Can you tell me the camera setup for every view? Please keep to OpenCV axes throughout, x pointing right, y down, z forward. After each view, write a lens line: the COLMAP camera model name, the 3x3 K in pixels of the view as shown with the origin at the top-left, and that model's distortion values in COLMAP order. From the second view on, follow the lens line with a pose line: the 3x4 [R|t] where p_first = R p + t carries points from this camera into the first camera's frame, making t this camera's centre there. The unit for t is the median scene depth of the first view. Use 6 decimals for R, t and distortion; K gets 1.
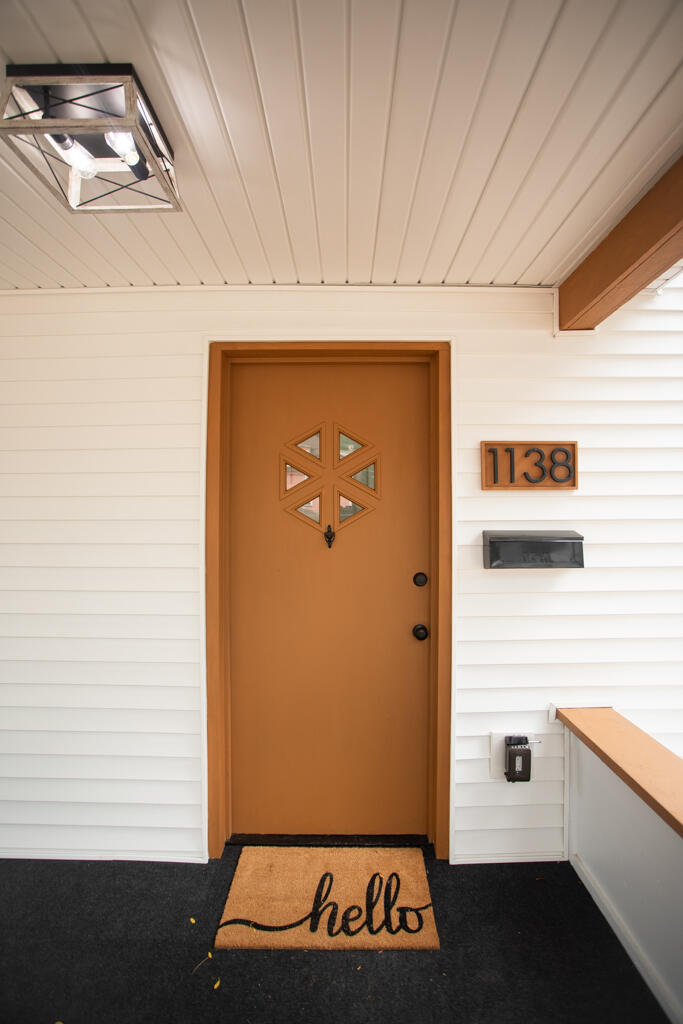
lens RADIAL K [[494.6, 0, 334.3], [0, 494.6, 510.5], [0, 0, 1]] dist [-0.076743, 0.036132]
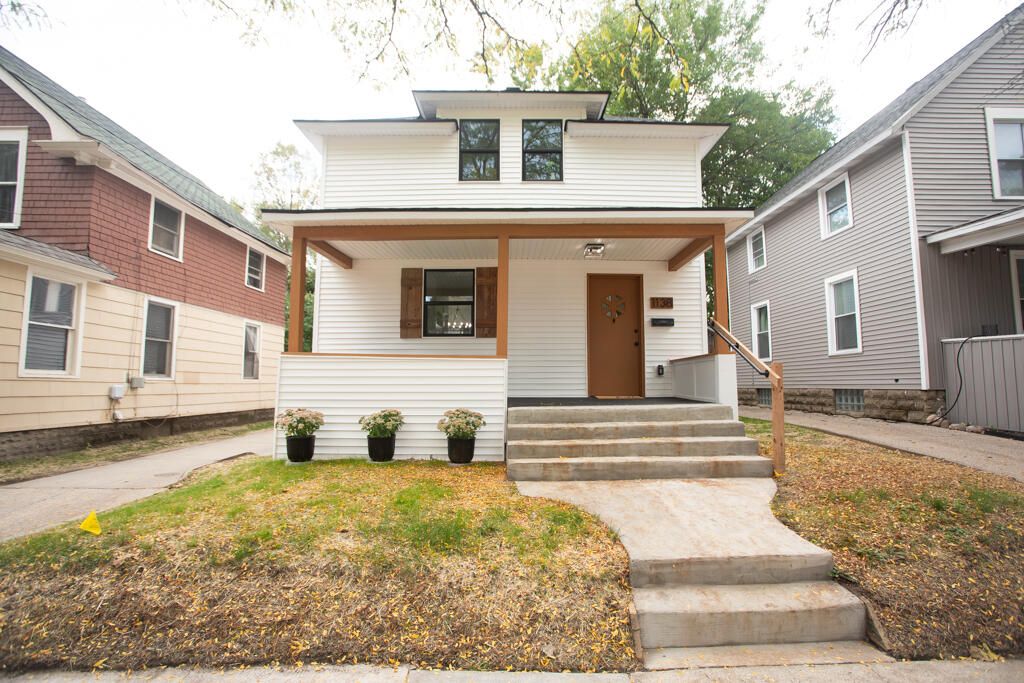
lens RADIAL K [[494.6, 0, 516.6], [0, 494.6, 343.0], [0, 0, 1]] dist [-0.076743, 0.036132]
pose [[0.999988, 0.004530, 0.001687, -0.871777], [-0.004383, 0.996883, -0.078777, 0.598341], [-0.002038, 0.078769, 0.996891, -3.237906]]
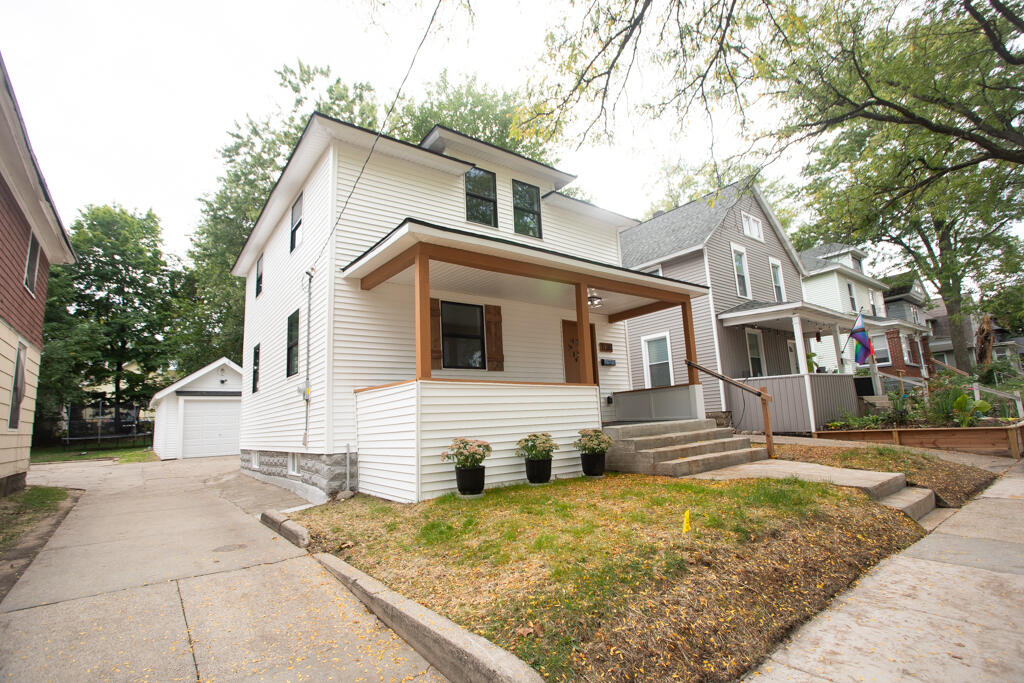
lens RADIAL K [[494.6, 0, 516.6], [0, 494.6, 343.0], [0, 0, 1]] dist [-0.076743, 0.036132]
pose [[0.793818, 0.065962, 0.604568, -3.724905], [0.041101, 0.986009, -0.161547, 0.704536], [-0.606765, 0.153087, 0.780000, -2.685493]]
